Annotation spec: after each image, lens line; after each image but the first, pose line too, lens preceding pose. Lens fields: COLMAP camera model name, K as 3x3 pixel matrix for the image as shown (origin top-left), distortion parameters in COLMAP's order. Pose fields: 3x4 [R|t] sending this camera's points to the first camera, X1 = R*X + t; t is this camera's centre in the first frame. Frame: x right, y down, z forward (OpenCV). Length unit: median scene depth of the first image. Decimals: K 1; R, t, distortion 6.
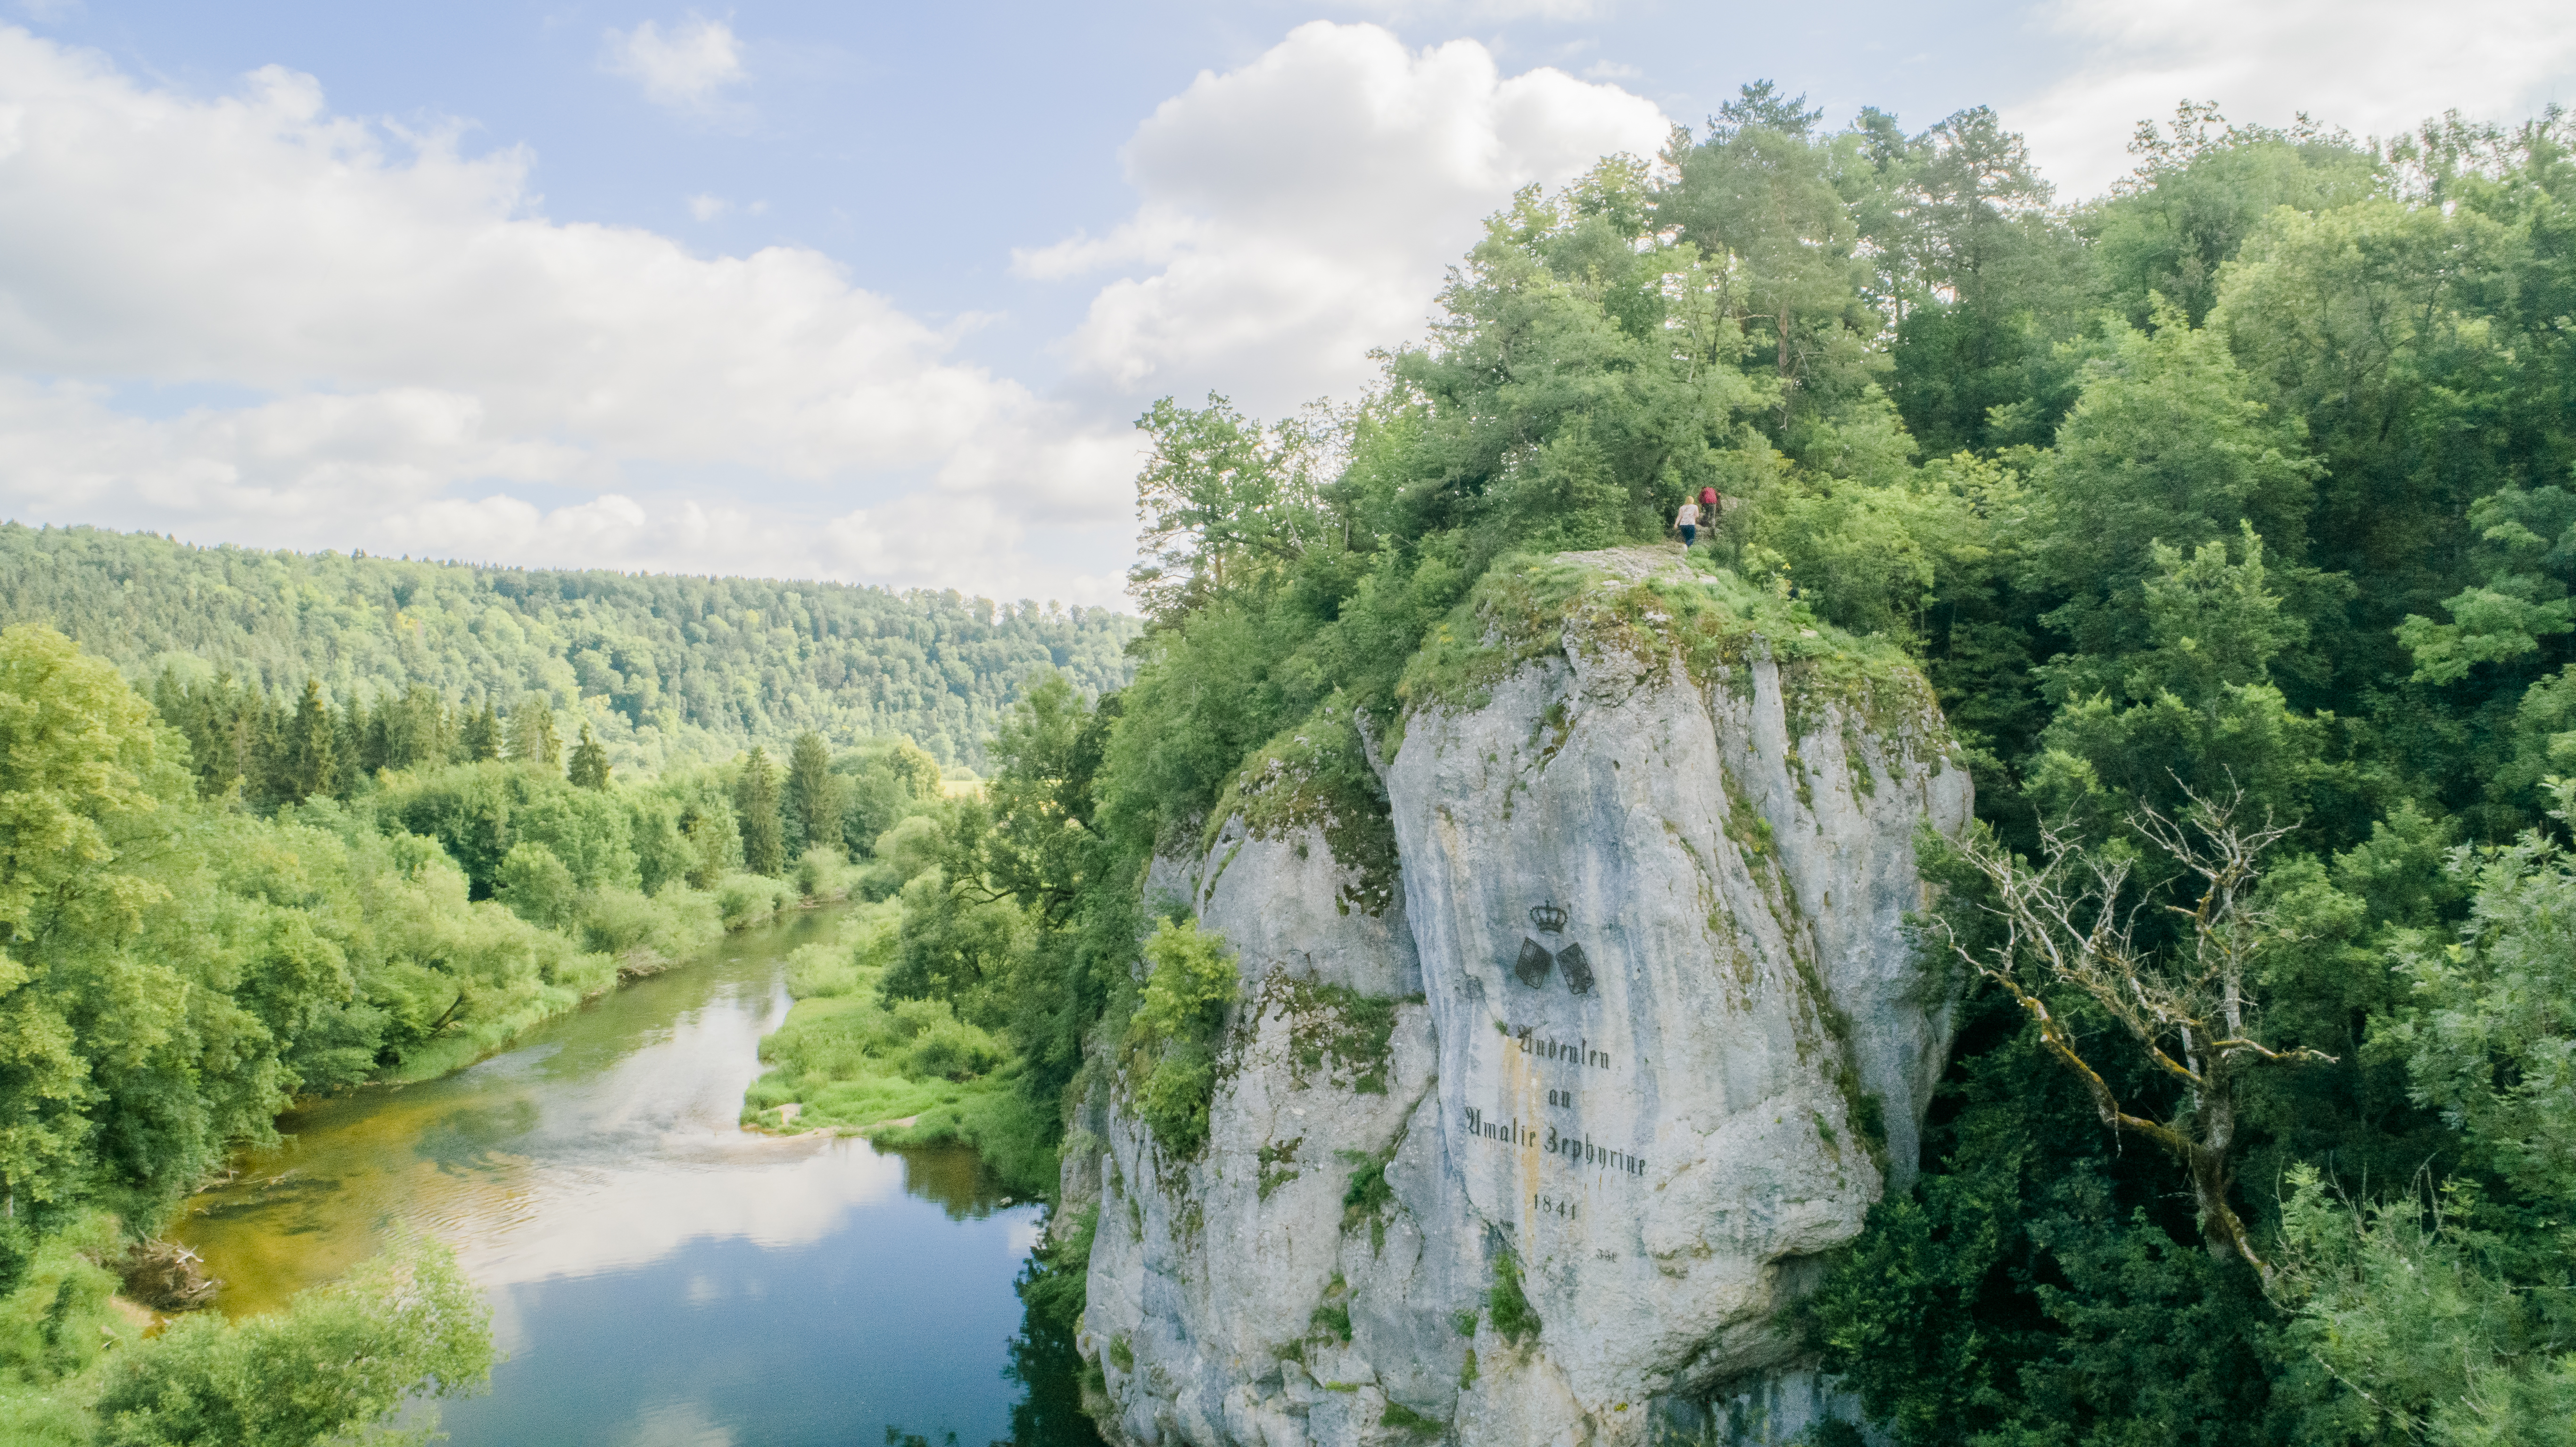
lens RADIAL K [[1749.9, 0, 1295.6], [0, 1749.9, 723.9], [0, 0, 1]] dist [-0.010026, -0.000002]
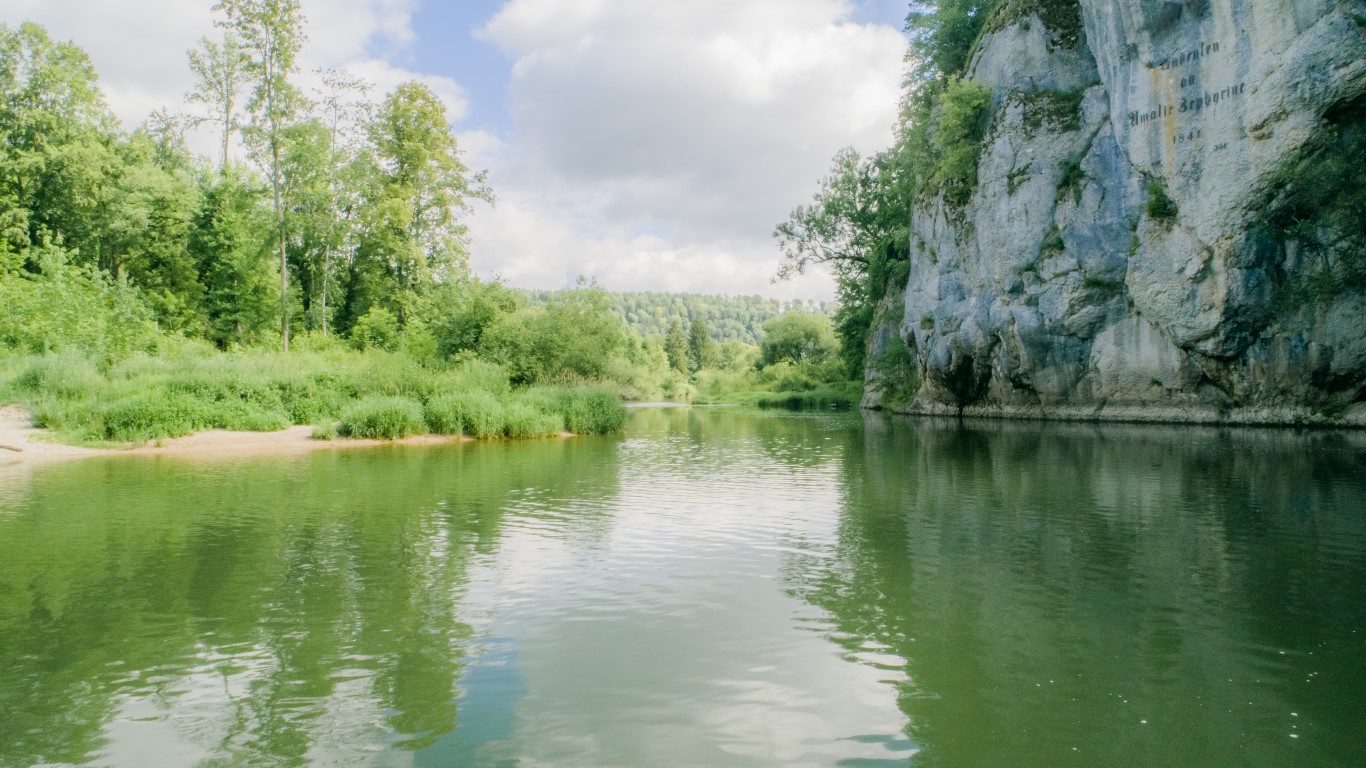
lens RADIAL K [[928.1, 0, 689.2], [0, 928.1, 381.6], [0, 0, 1]] dist [-0.010026, -0.000002]
pose [[0.965919, -0.012893, -0.258523, -0.101571], [0.009193, 0.999837, -0.015516, 0.499965], [0.258681, 0.012611, 0.965880, -0.074412]]
